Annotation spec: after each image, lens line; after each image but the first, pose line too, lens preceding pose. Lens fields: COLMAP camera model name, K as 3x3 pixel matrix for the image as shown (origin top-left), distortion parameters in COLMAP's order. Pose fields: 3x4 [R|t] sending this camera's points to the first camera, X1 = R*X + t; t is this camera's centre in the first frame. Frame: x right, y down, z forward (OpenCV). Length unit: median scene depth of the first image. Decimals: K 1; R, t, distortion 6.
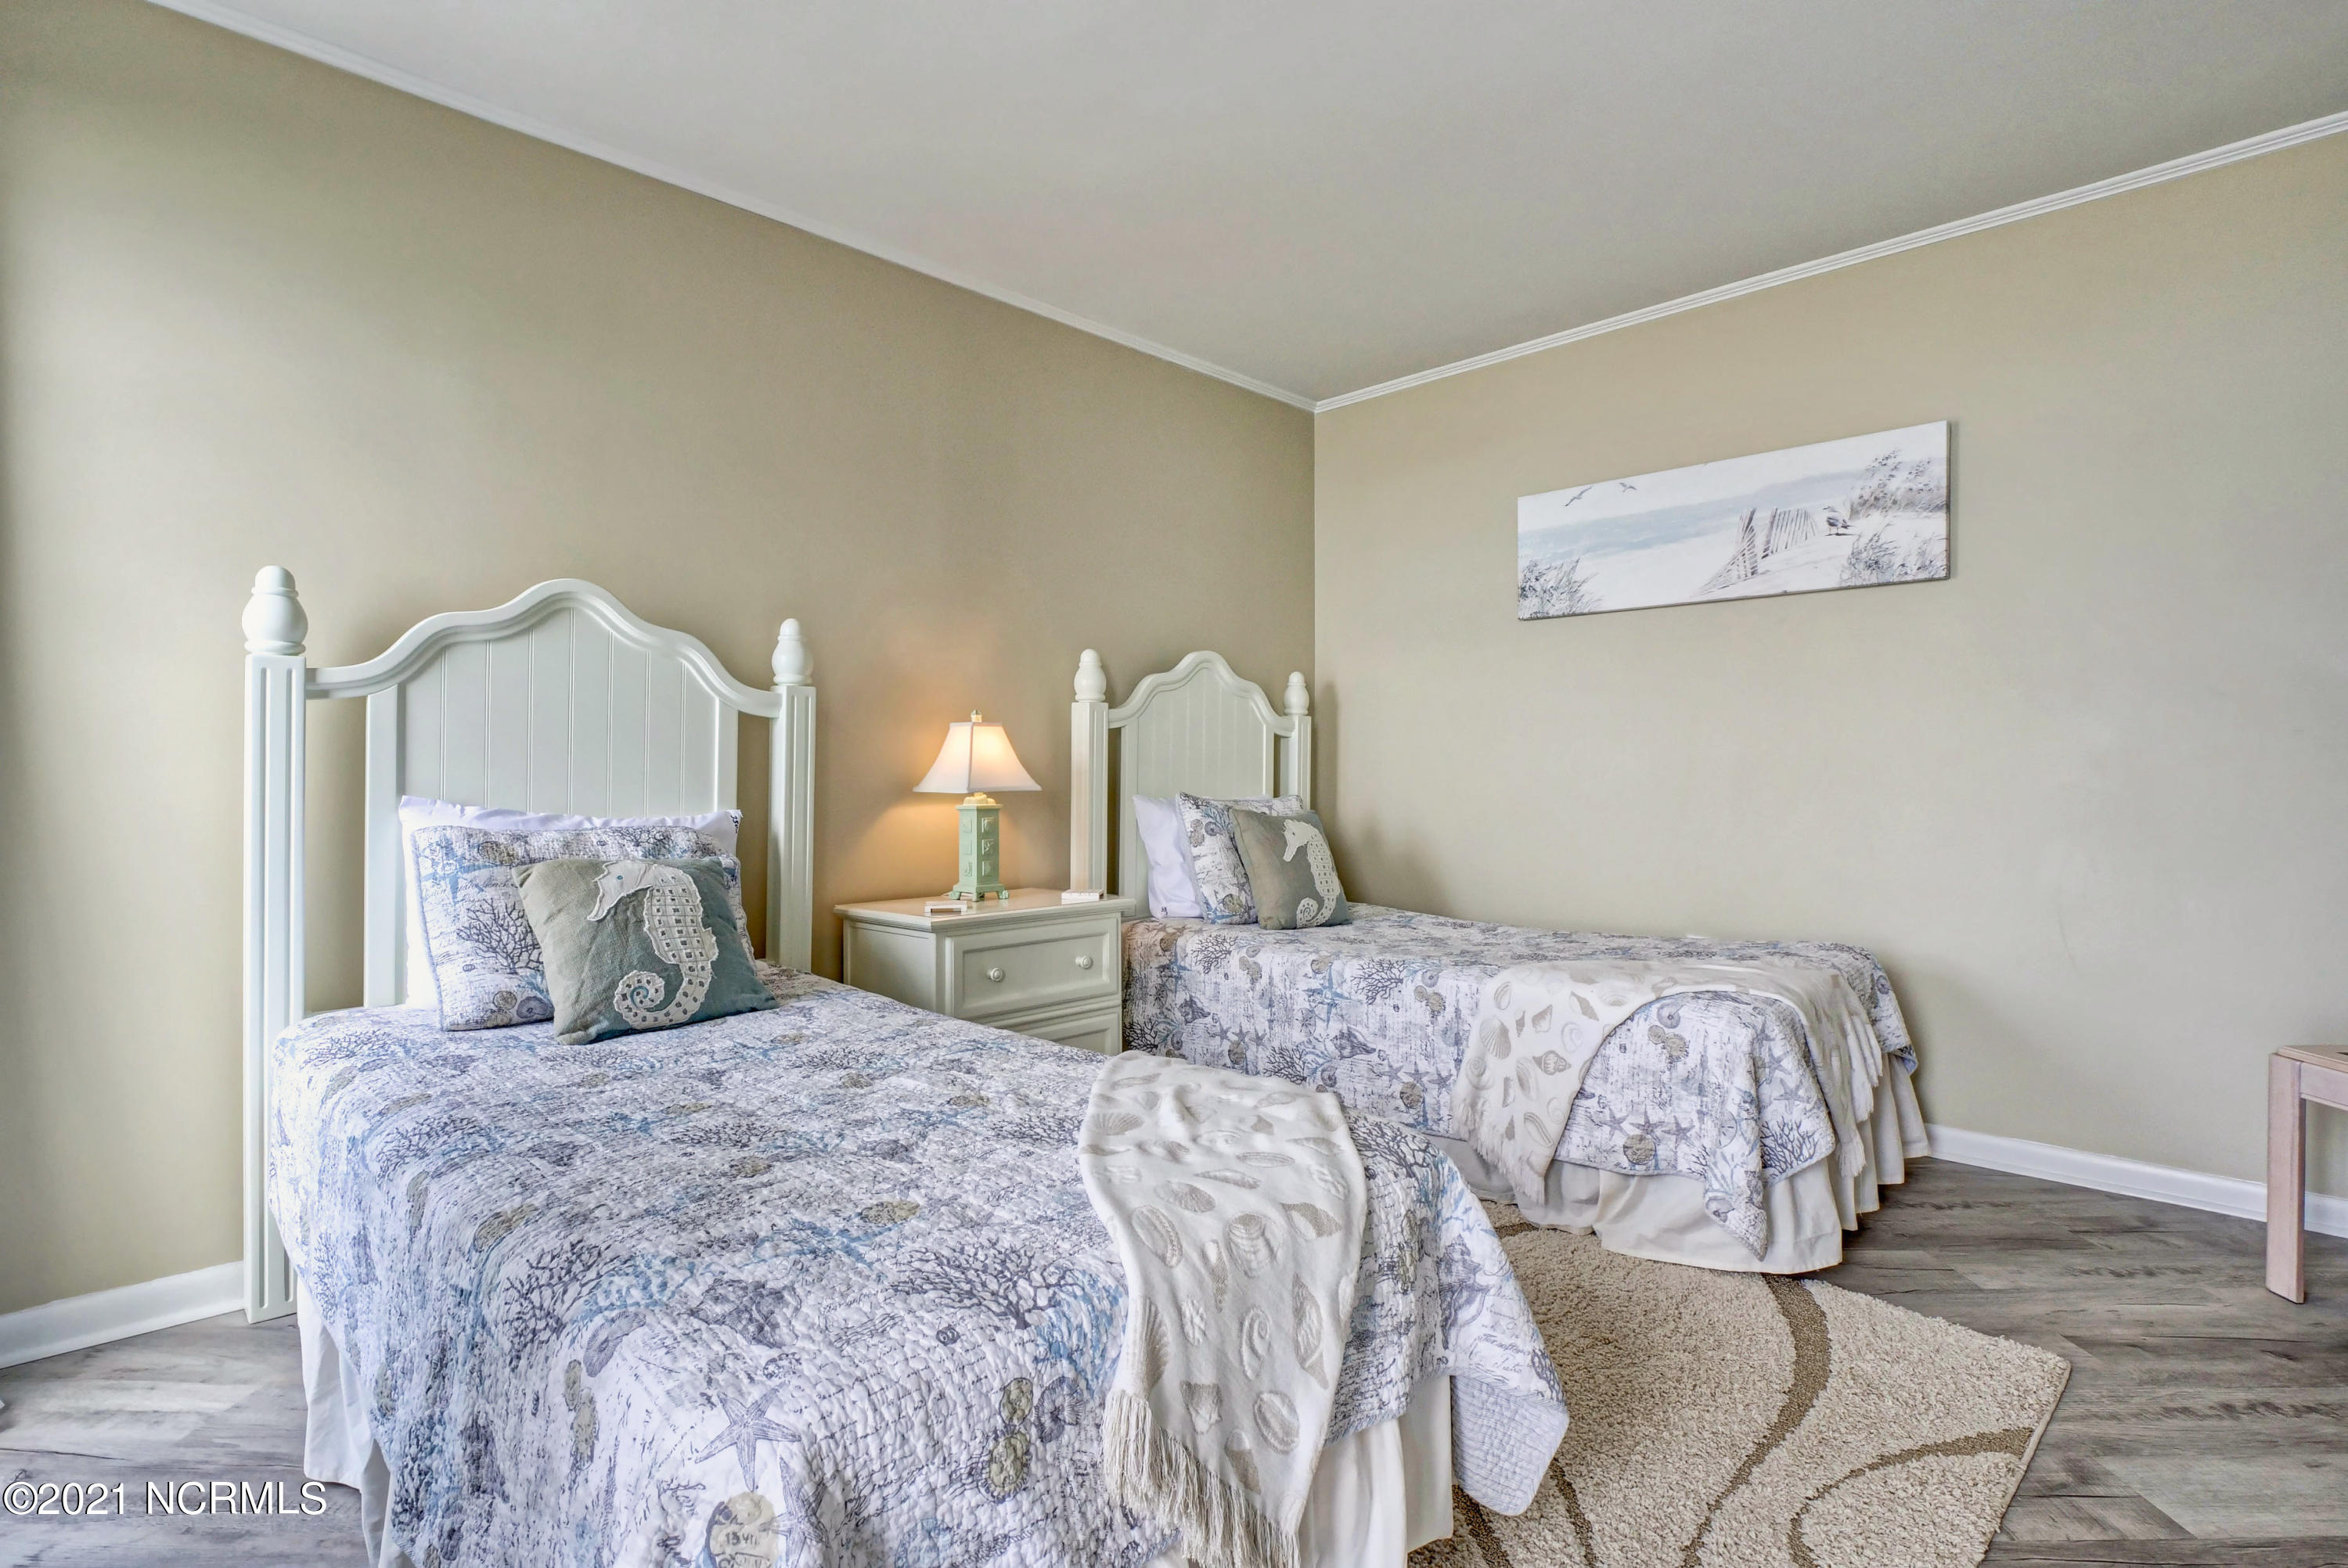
lens RADIAL K [[1116.2, 0, 1120.9], [0, 1116.2, 785.4], [0, 0, 1]] dist [0.001744, -0.000180]
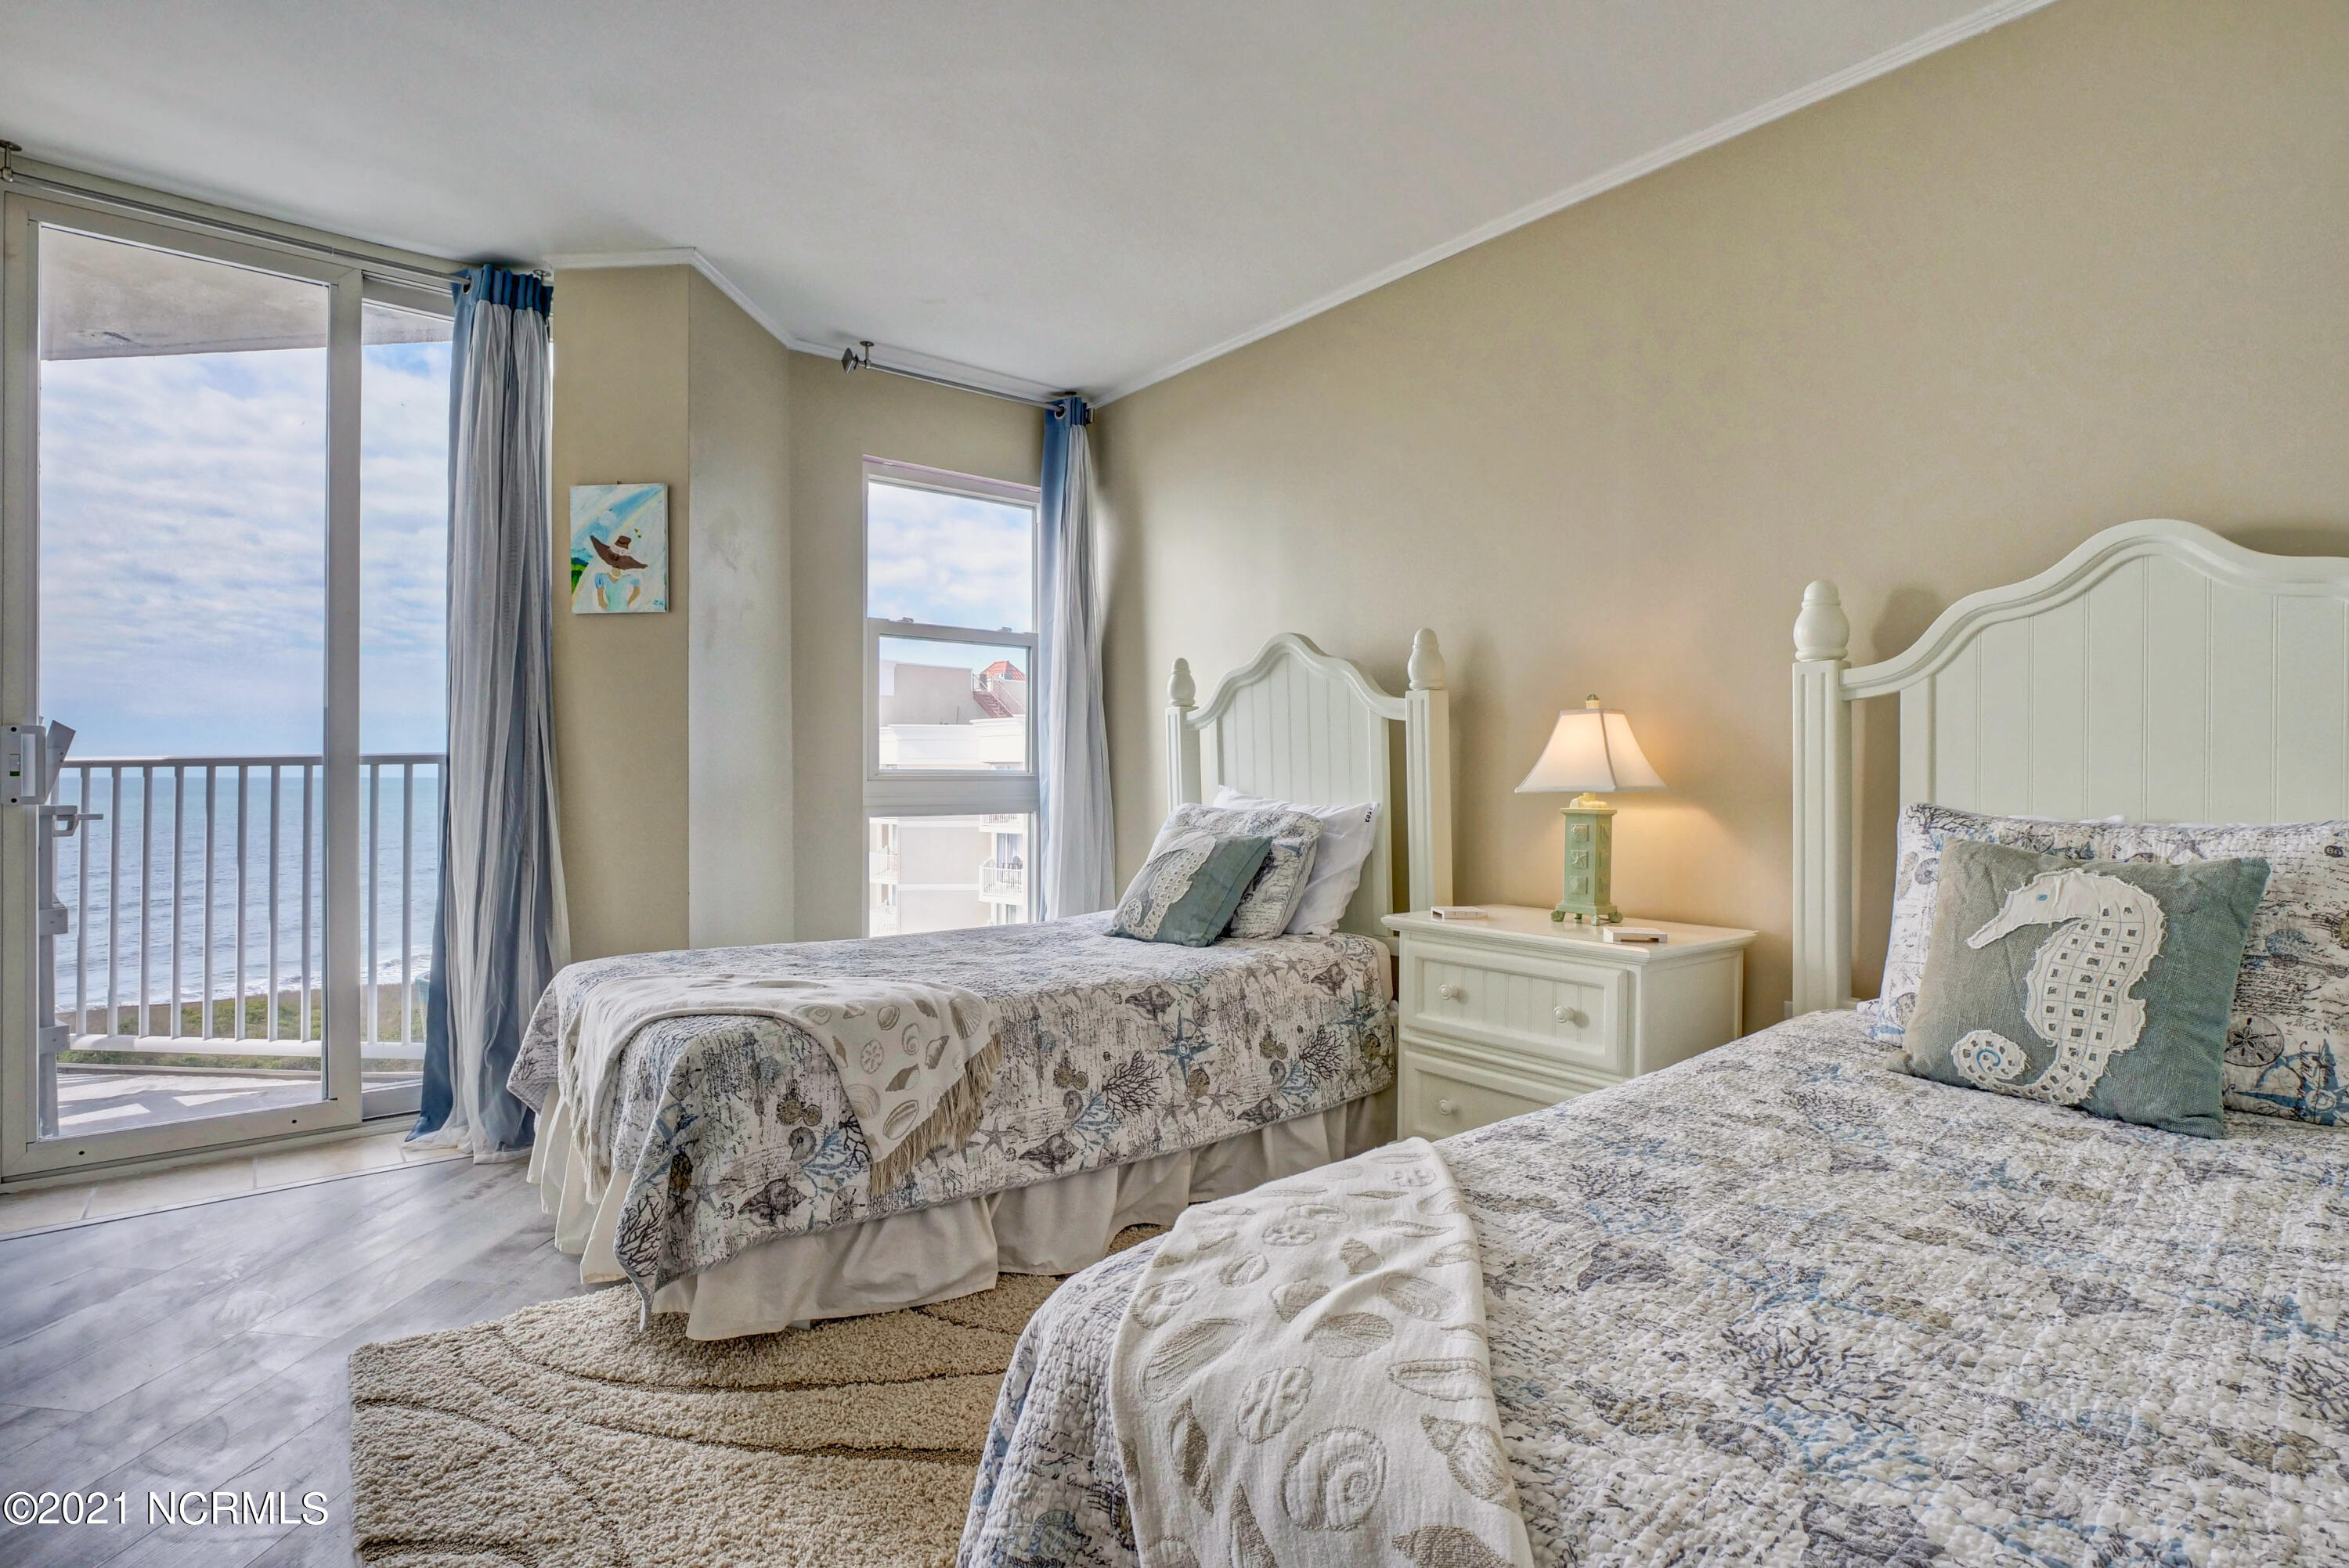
lens RADIAL K [[1139.4, 0, 1171.6], [0, 1139.4, 777.1], [0, 0, 1]] dist [-0.014456, -0.001184]
pose [[-0.080216, -0.001789, -0.996776, 0.708566], [-0.014491, 0.999895, -0.000629, -0.000966], [0.996672, 0.014394, -0.080233, 0.735005]]
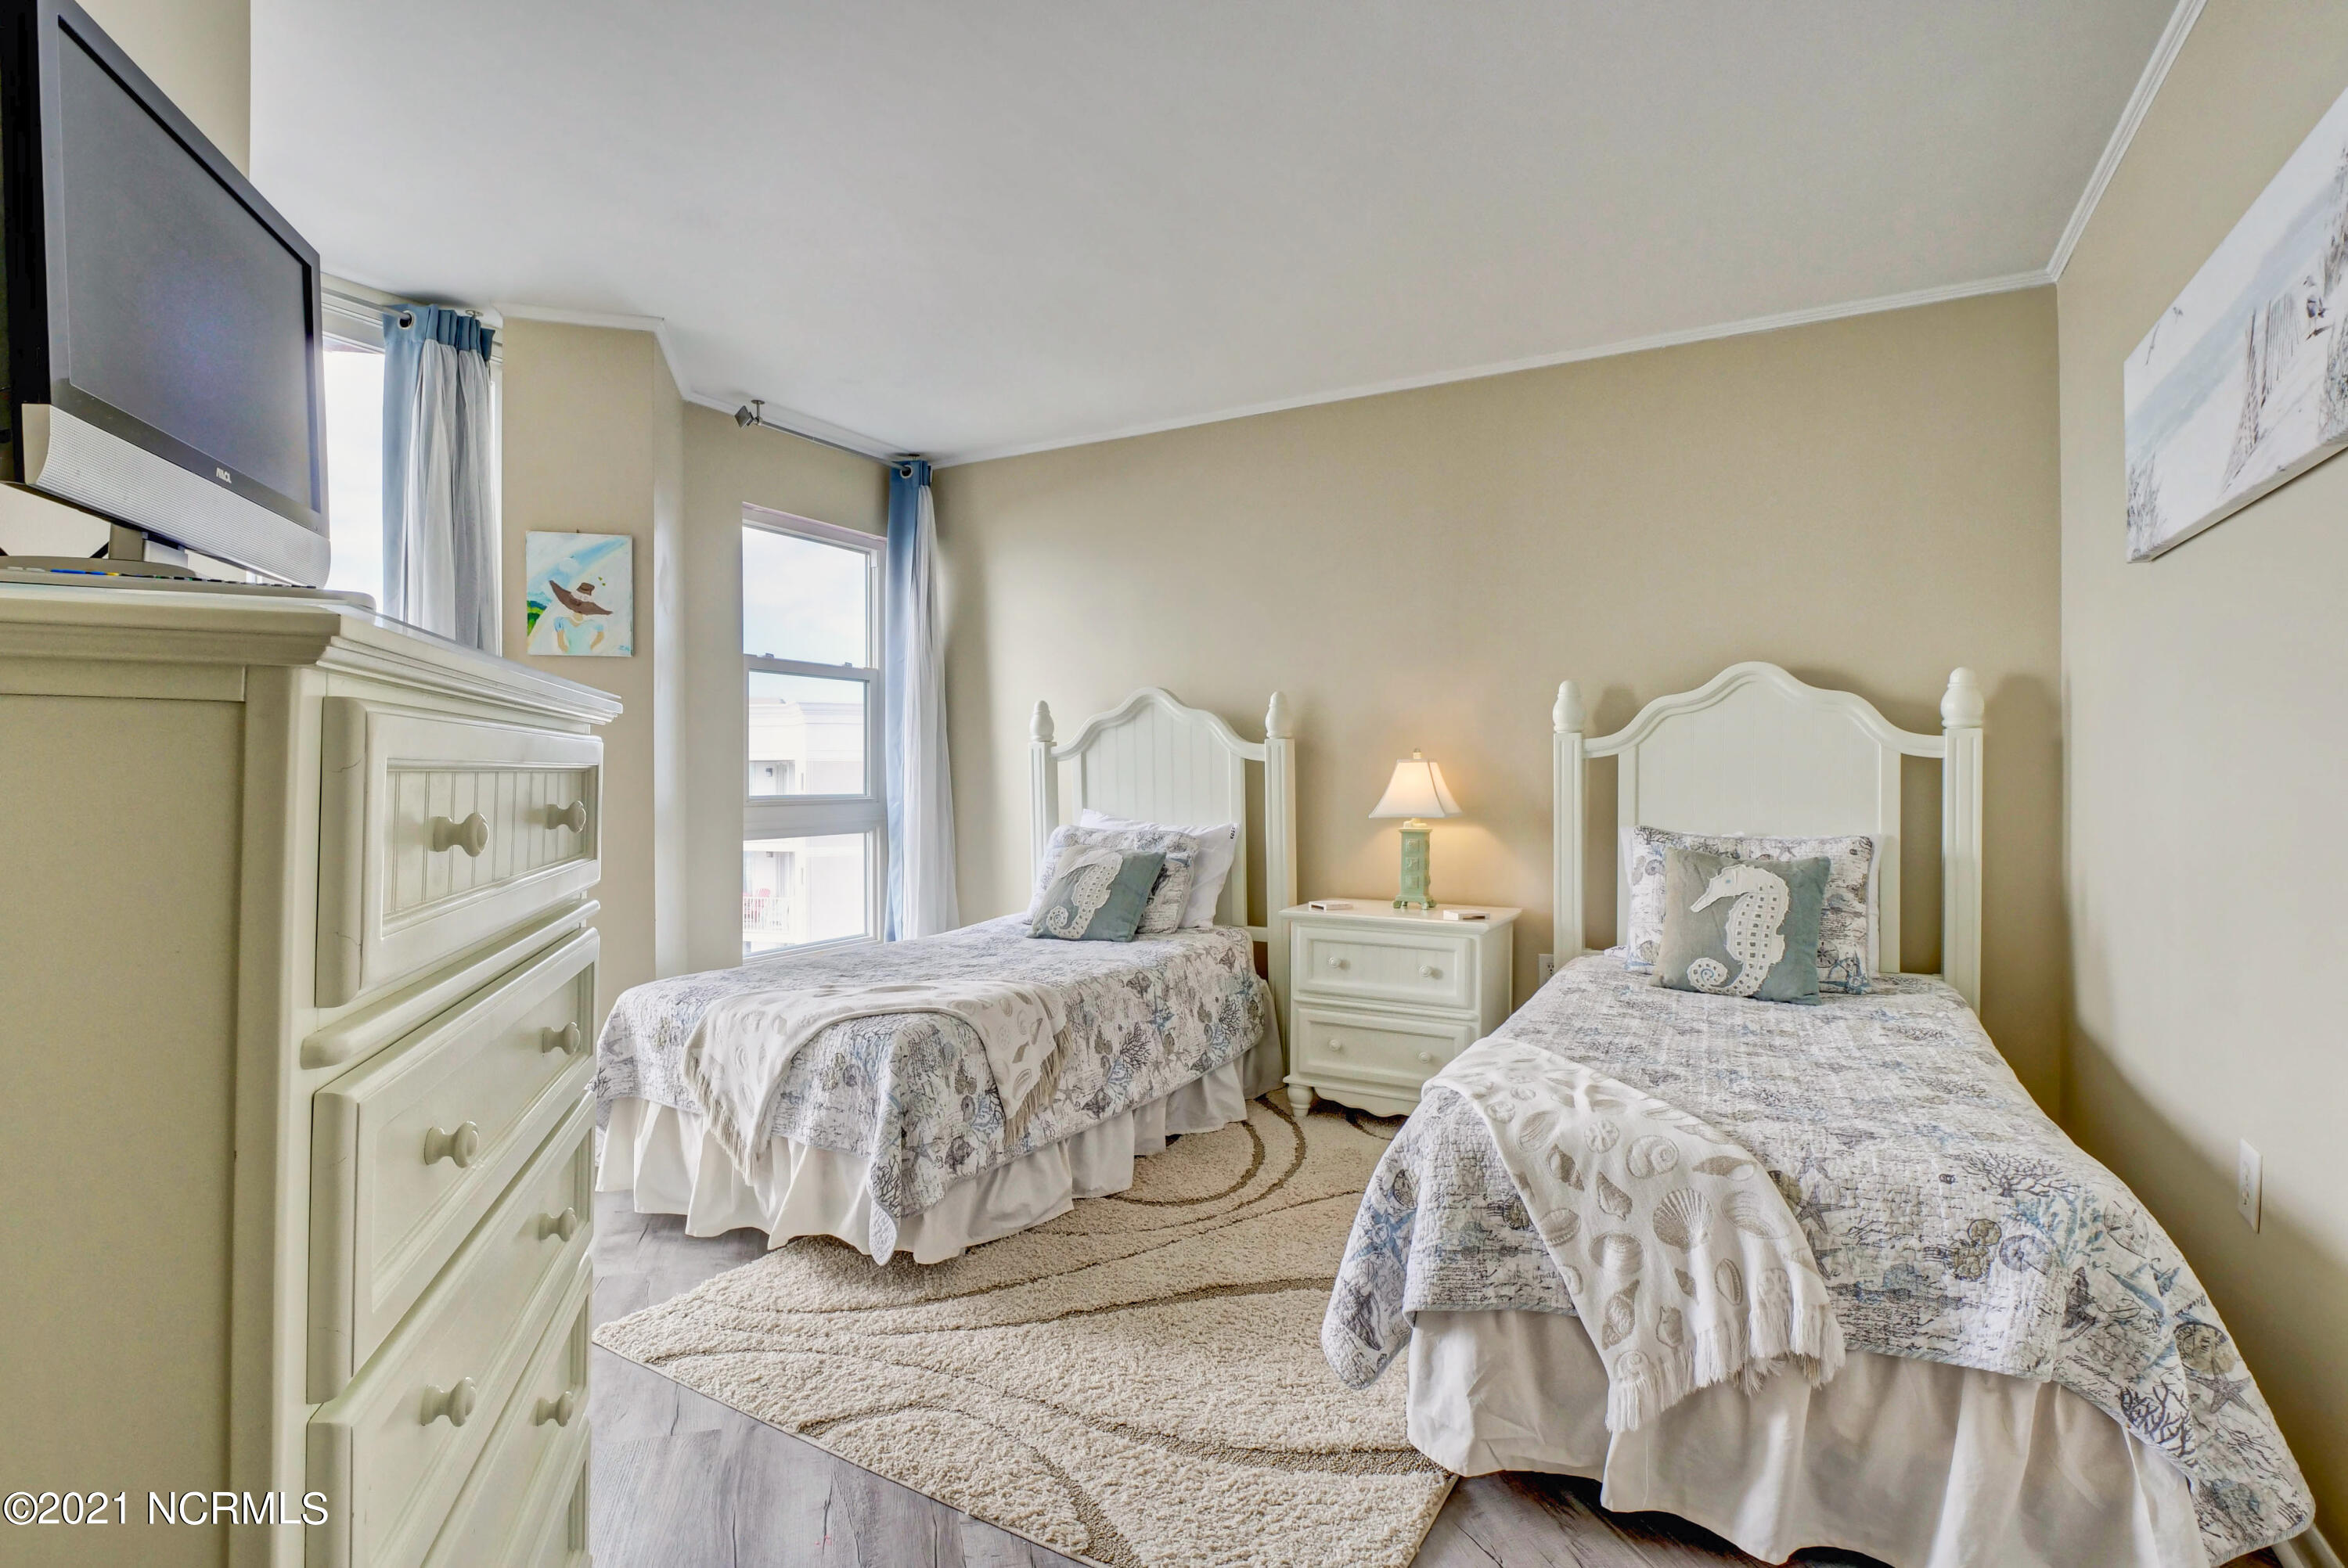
lens RADIAL K [[1138.8, 0, 1171.1], [0, 1138.8, 777.1], [0, 0, 1]] dist [-0.014456, -0.001184]
pose [[0.295958, 0.000178, -0.955201, 0.910439], [-0.010423, 0.999941, -0.003043, -0.029590], [0.955144, 0.010857, 0.295943, 0.382410]]
